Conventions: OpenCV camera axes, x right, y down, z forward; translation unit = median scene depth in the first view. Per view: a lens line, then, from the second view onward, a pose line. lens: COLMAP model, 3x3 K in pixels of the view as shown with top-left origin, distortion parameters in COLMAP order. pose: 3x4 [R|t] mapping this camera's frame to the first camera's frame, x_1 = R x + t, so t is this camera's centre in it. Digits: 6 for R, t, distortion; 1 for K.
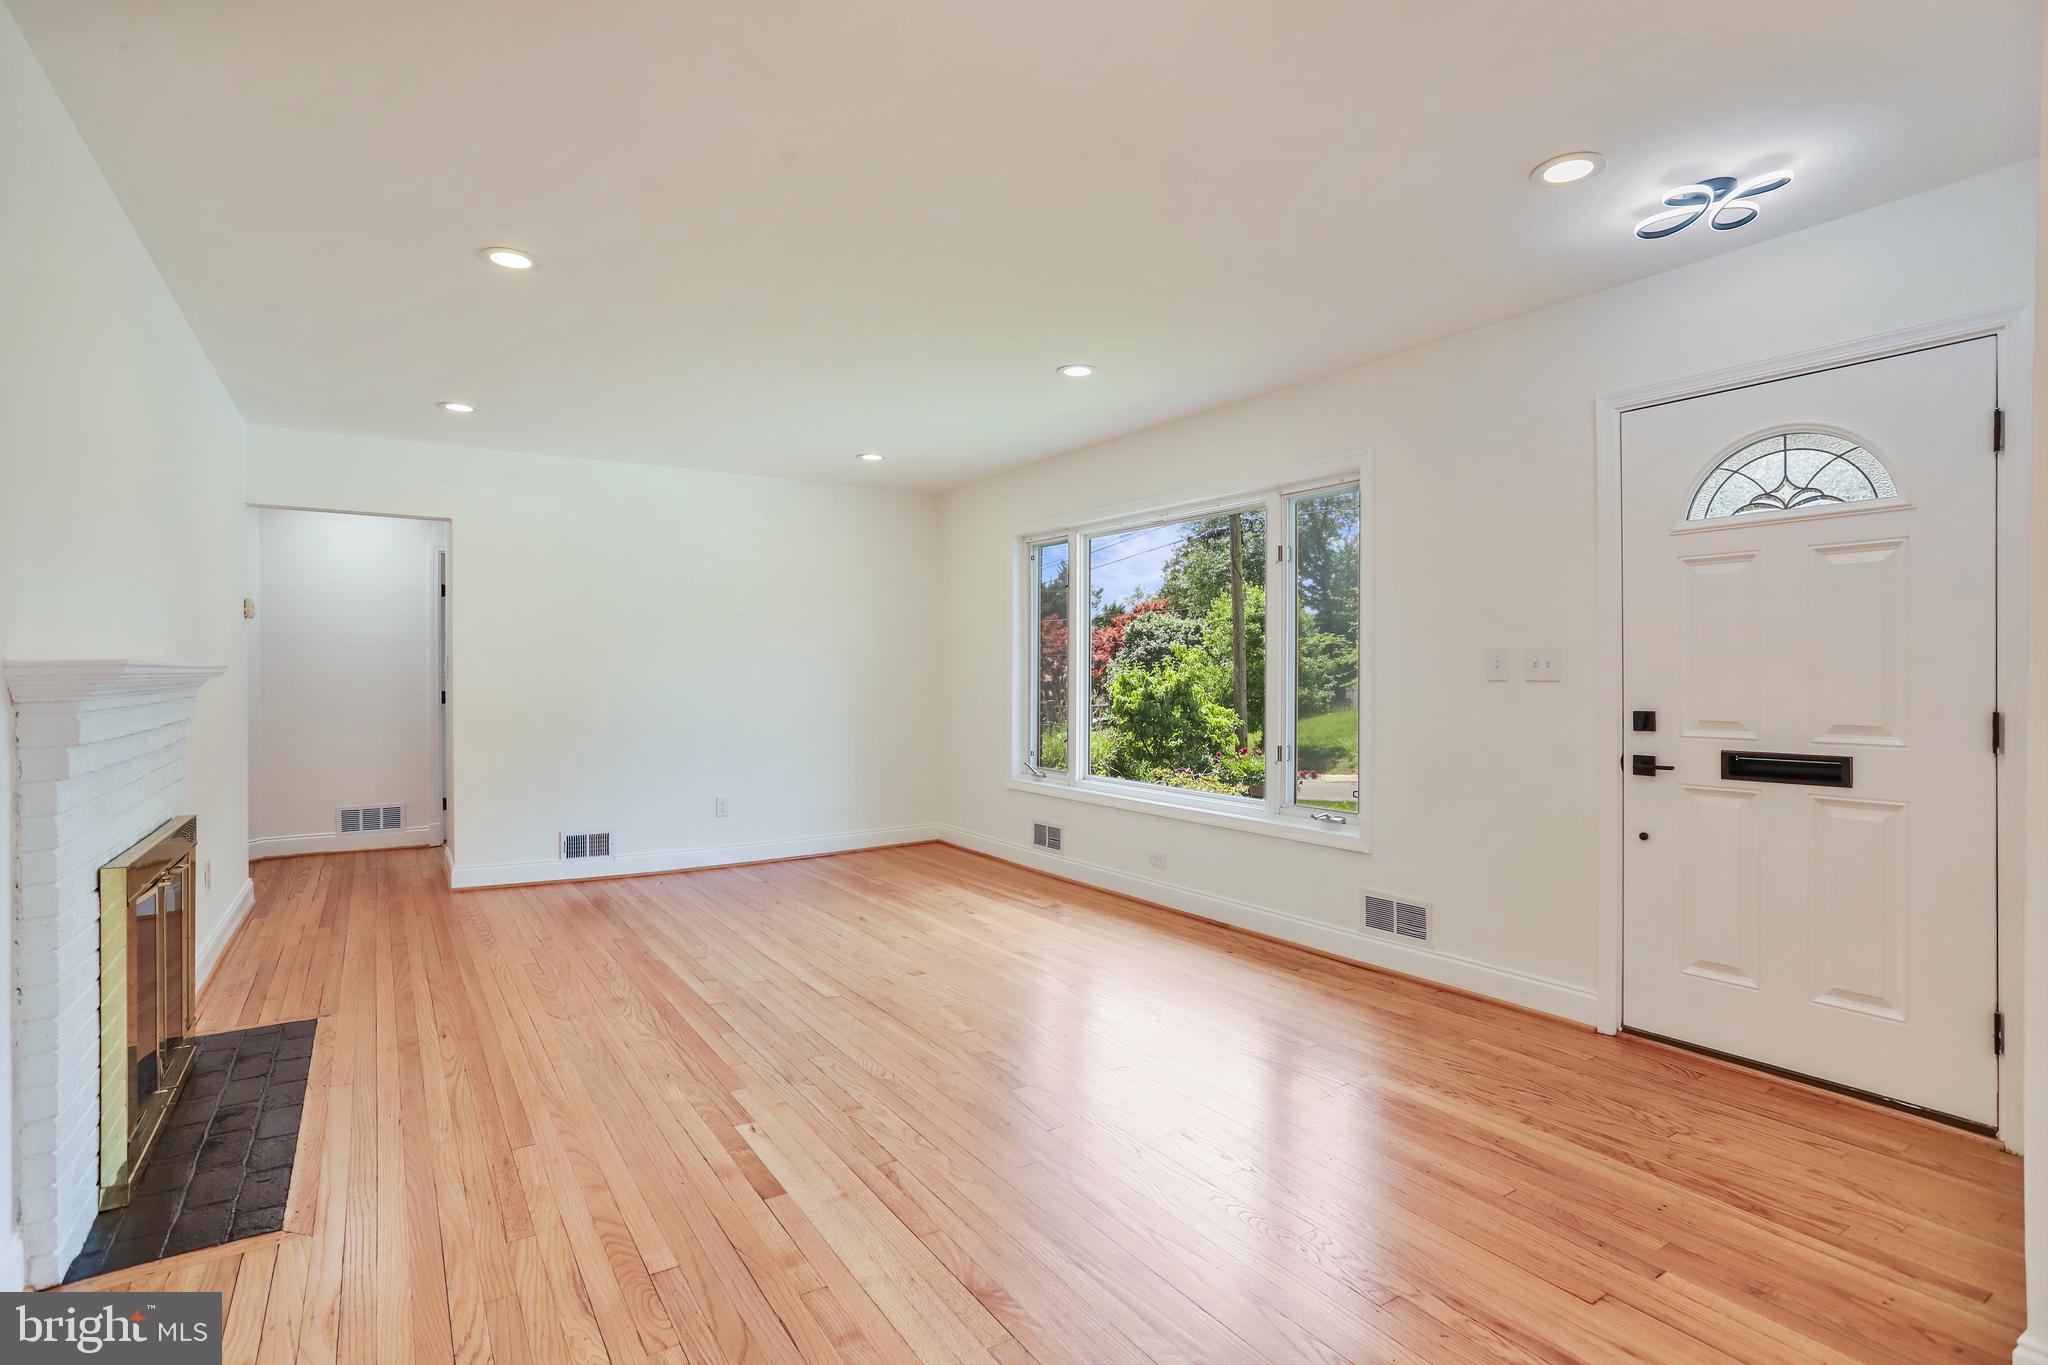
lens RADIAL K [[1010.3, 0, 1027.8], [0, 1010.3, 680.1], [0, 0, 1]] dist [-0.046941, 0.024171]
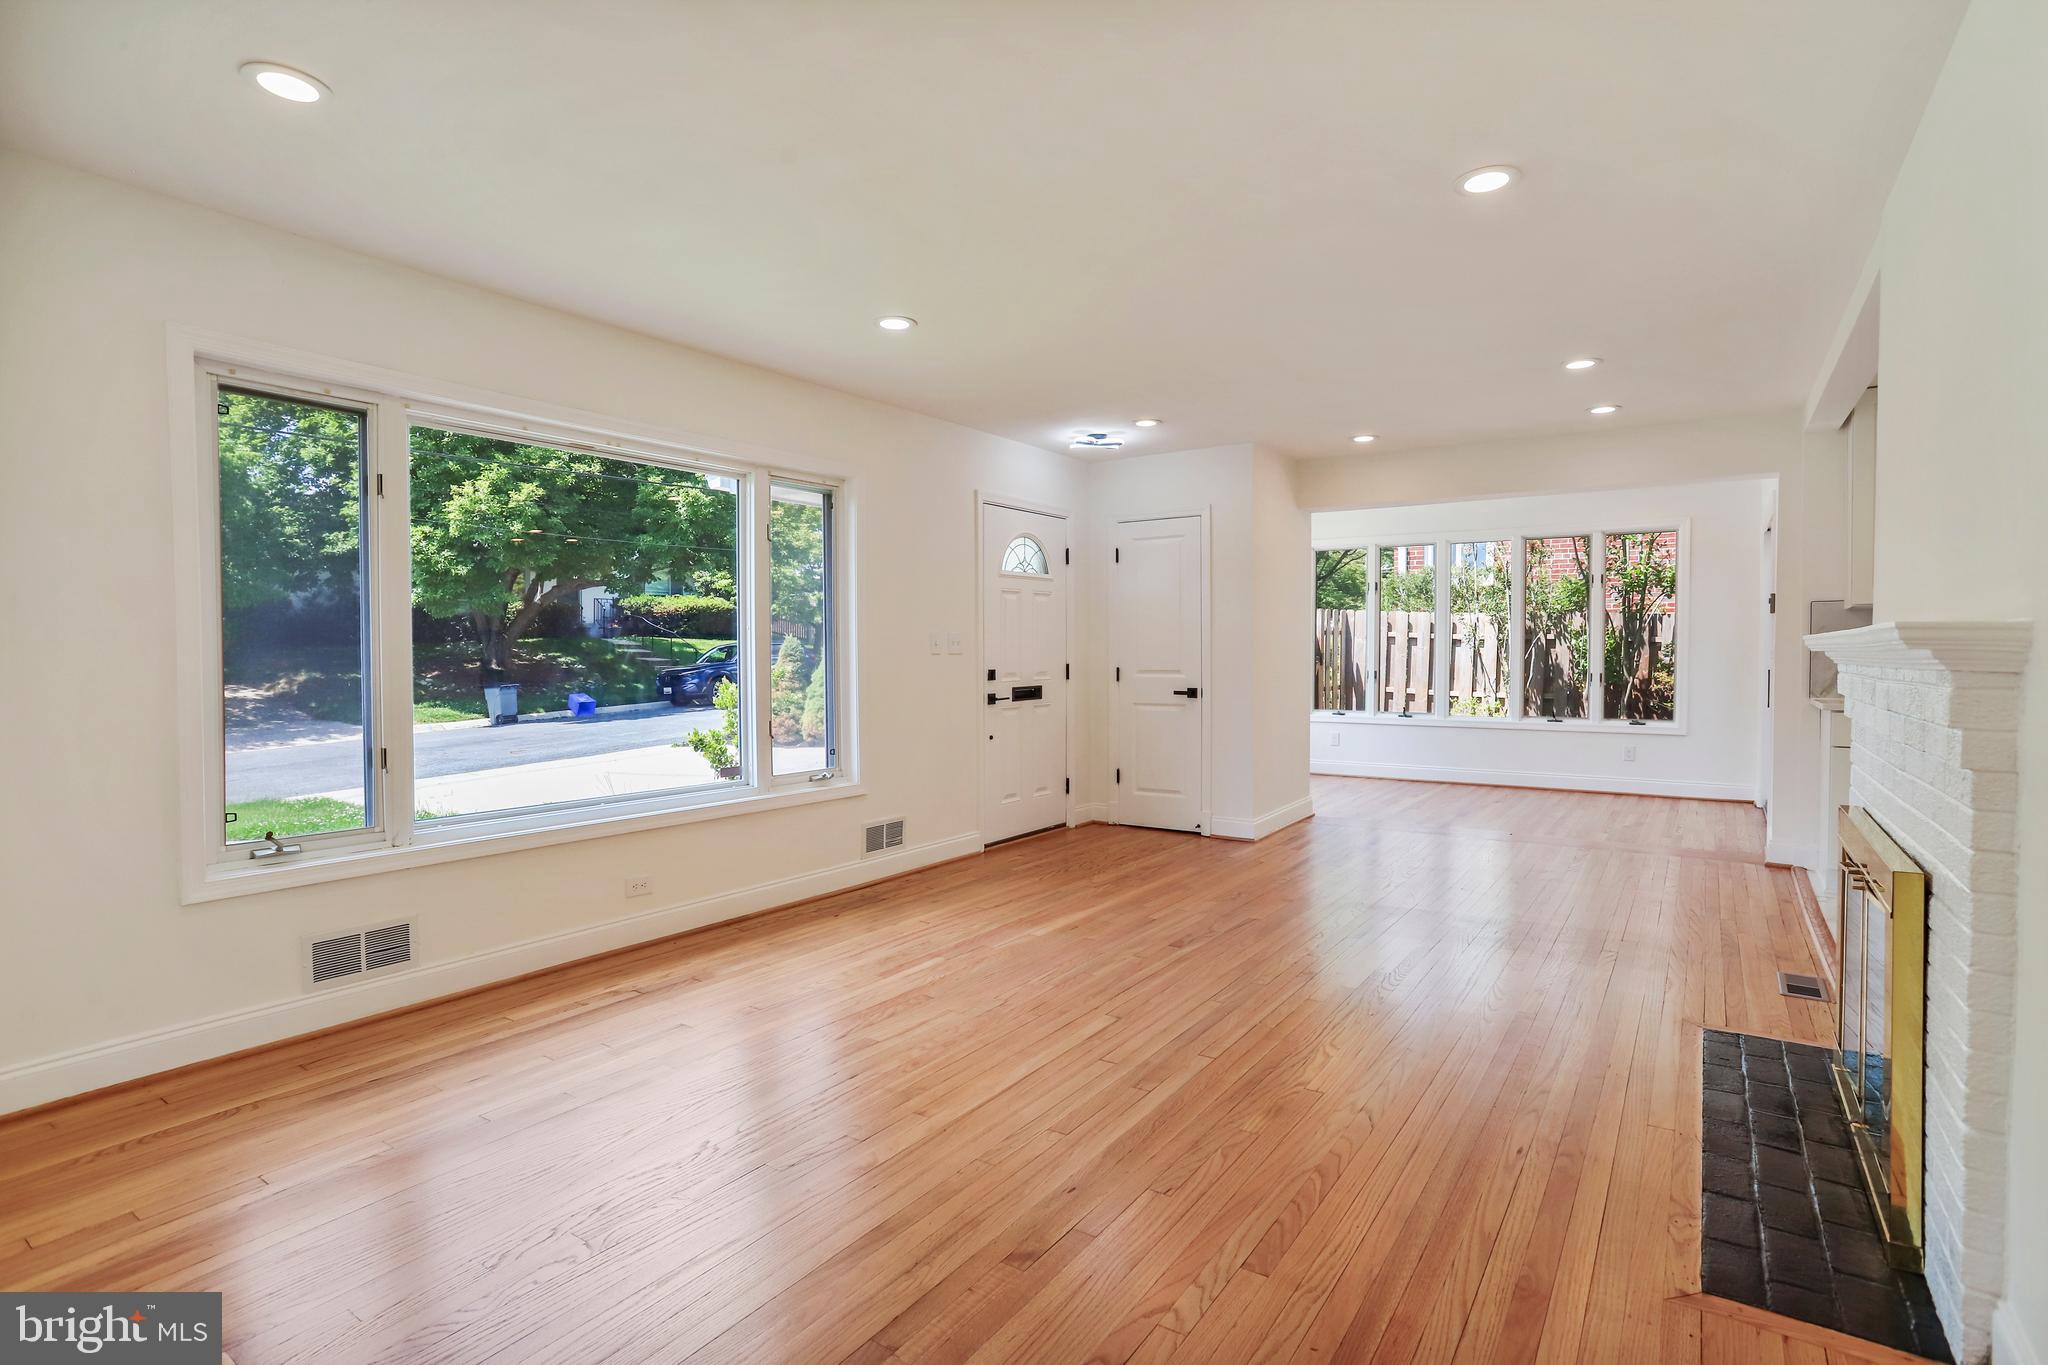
lens RADIAL K [[1010.3, 0, 1030.4], [0, 1010.3, 686.1], [0, 0, 1]] dist [-0.046941, 0.024171]
pose [[-0.382842, -0.030998, 0.923294, -0.892054], [0.008294, 0.999281, 0.036988, -0.005763], [-0.923777, 0.021818, -0.382309, 1.286791]]
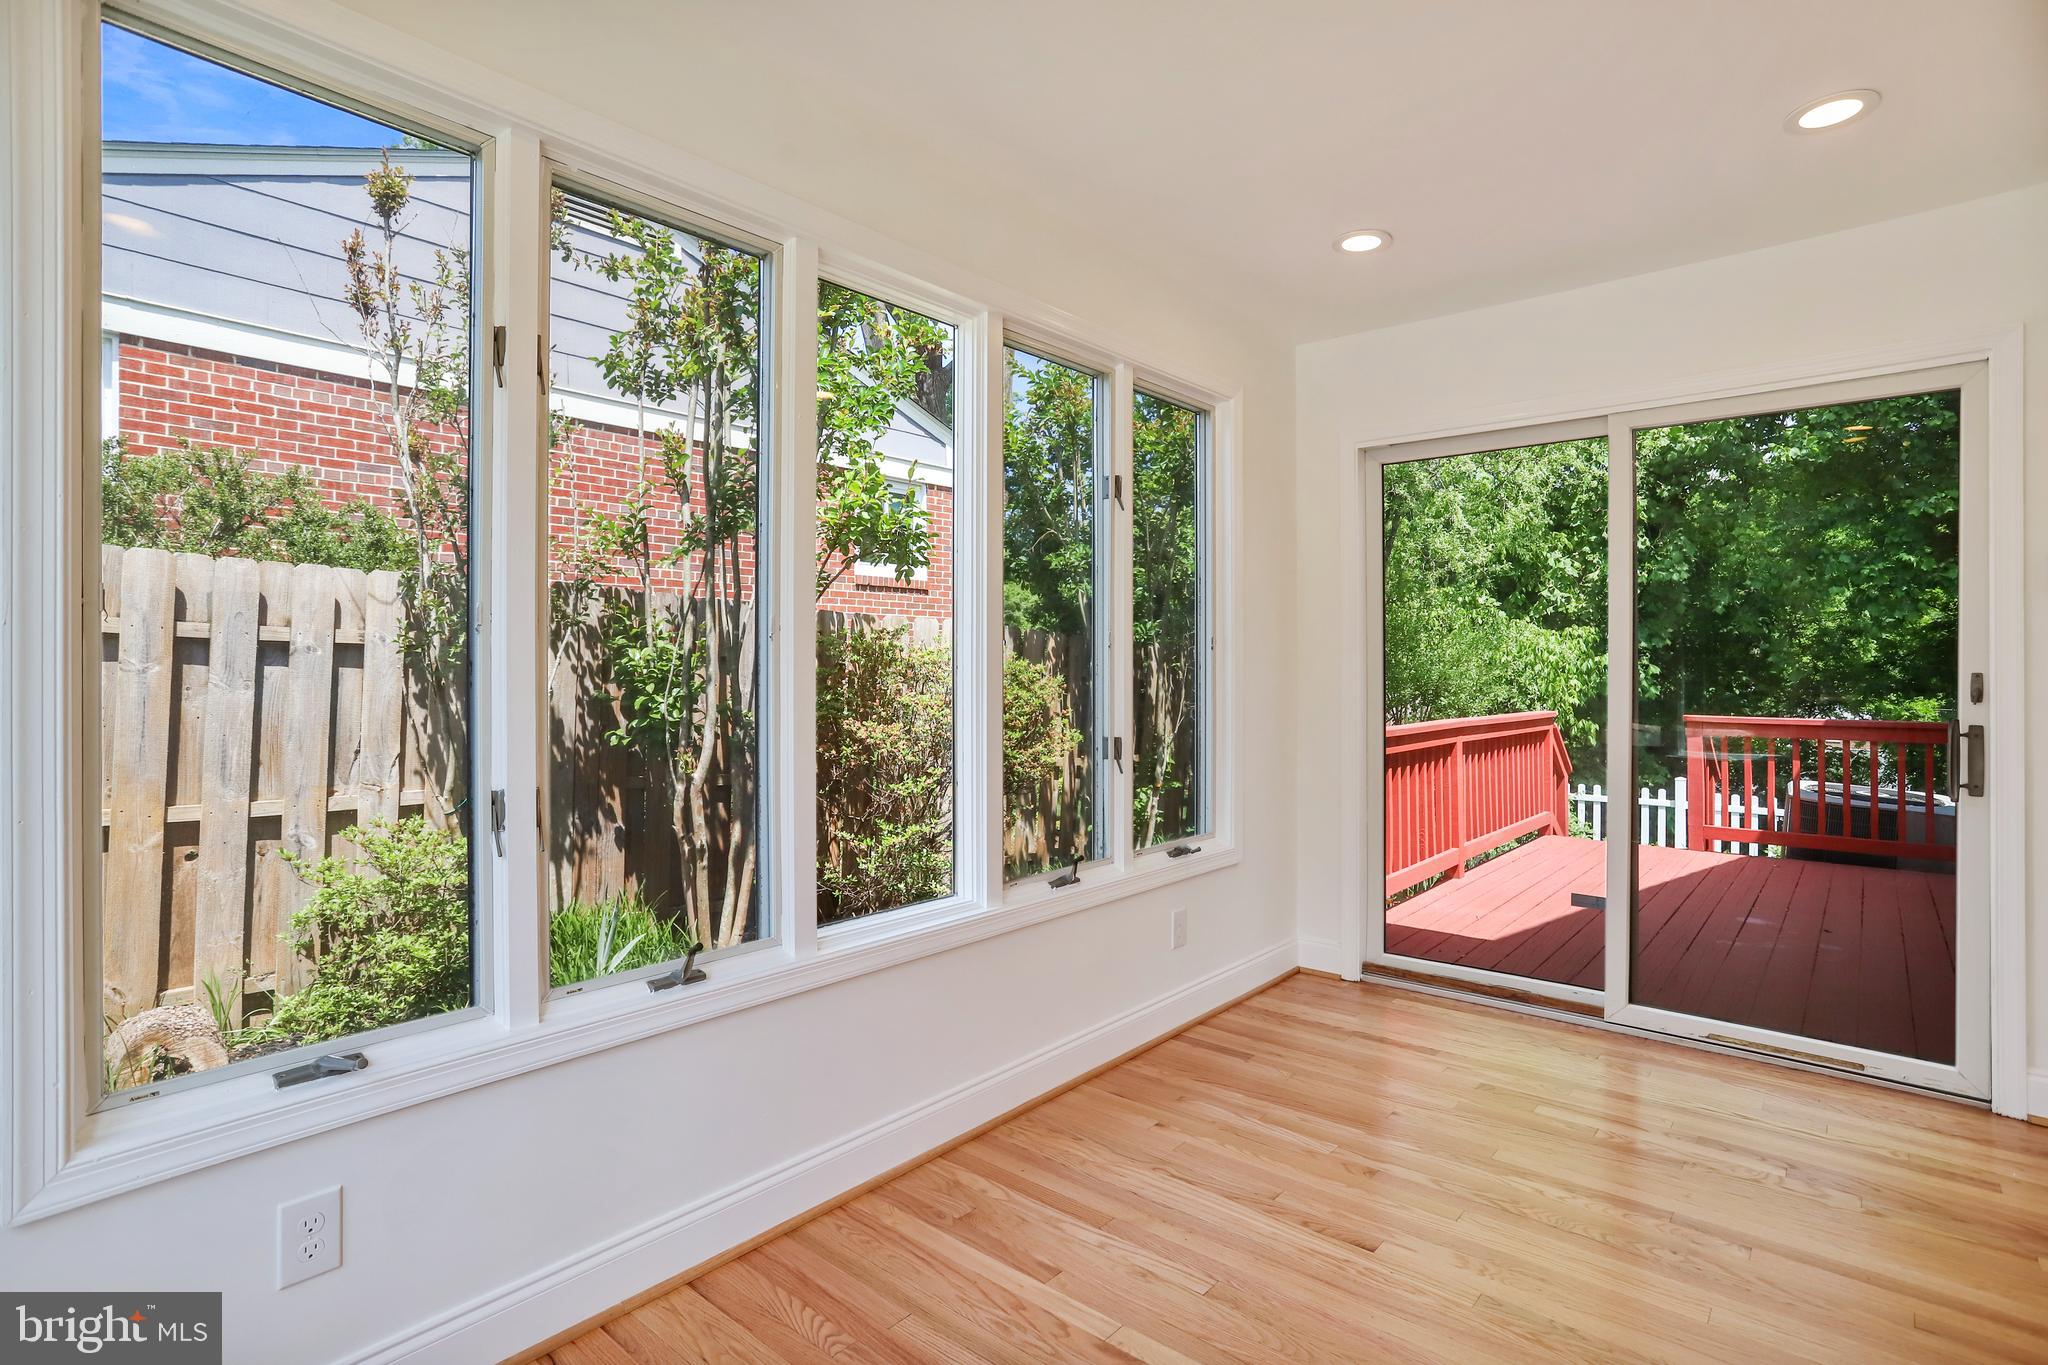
lens RADIAL K [[1010.3, 0, 1055.9], [0, 1010.3, 655.0], [0, 0, 1]] dist [-0.046941, 0.024171]
pose [[-0.955121, -0.003038, -0.296202, 0.792048], [-0.000629, 0.999966, -0.008227, -0.002827], [0.296217, -0.007672, -0.955090, 0.196243]]
